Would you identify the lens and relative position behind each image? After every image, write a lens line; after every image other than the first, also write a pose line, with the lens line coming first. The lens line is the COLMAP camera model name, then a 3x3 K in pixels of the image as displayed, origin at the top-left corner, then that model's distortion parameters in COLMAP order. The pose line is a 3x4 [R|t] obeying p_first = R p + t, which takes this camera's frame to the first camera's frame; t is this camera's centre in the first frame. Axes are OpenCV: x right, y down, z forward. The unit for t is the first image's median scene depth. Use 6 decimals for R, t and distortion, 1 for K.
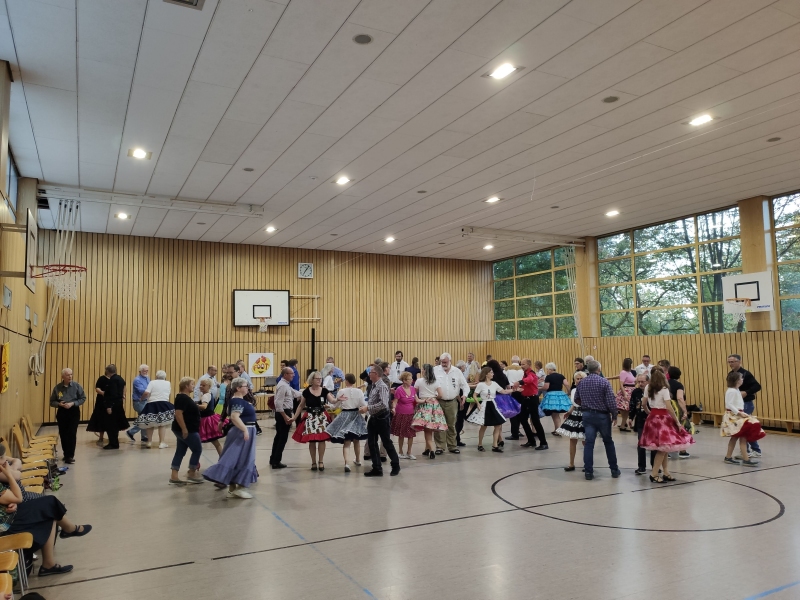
lens RADIAL K [[607.5, 0, 396.6], [0, 607.5, 298.1], [0, 0, 1]] dist [0.090702, -0.121982]
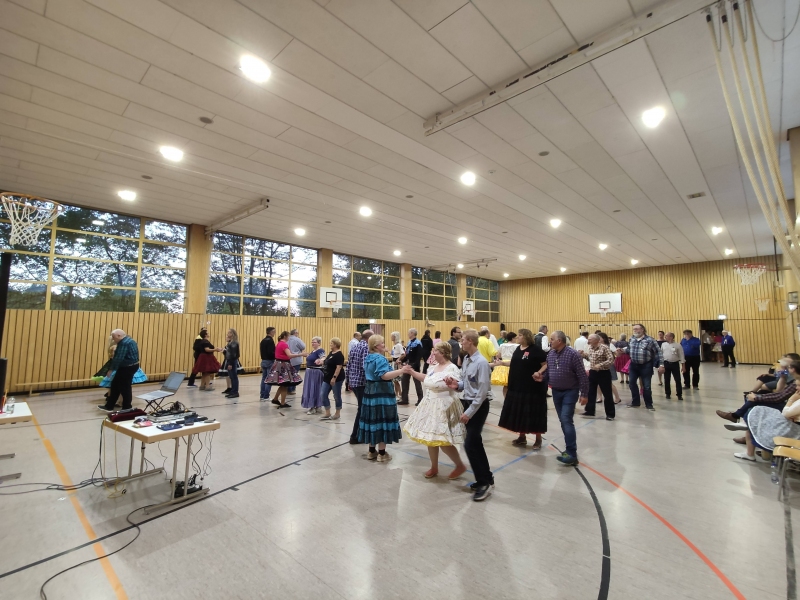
lens RADIAL K [[389.2, 0, 396.7], [0, 389.2, 292.4], [0, 0, 1]] dist [0.003469, 0.026126]
pose [[-0.326856, 0.105172, 0.939204, -0.815232], [-0.082838, 0.986775, -0.139328, 0.157323], [-0.941437, -0.123342, -0.313821, 1.502351]]
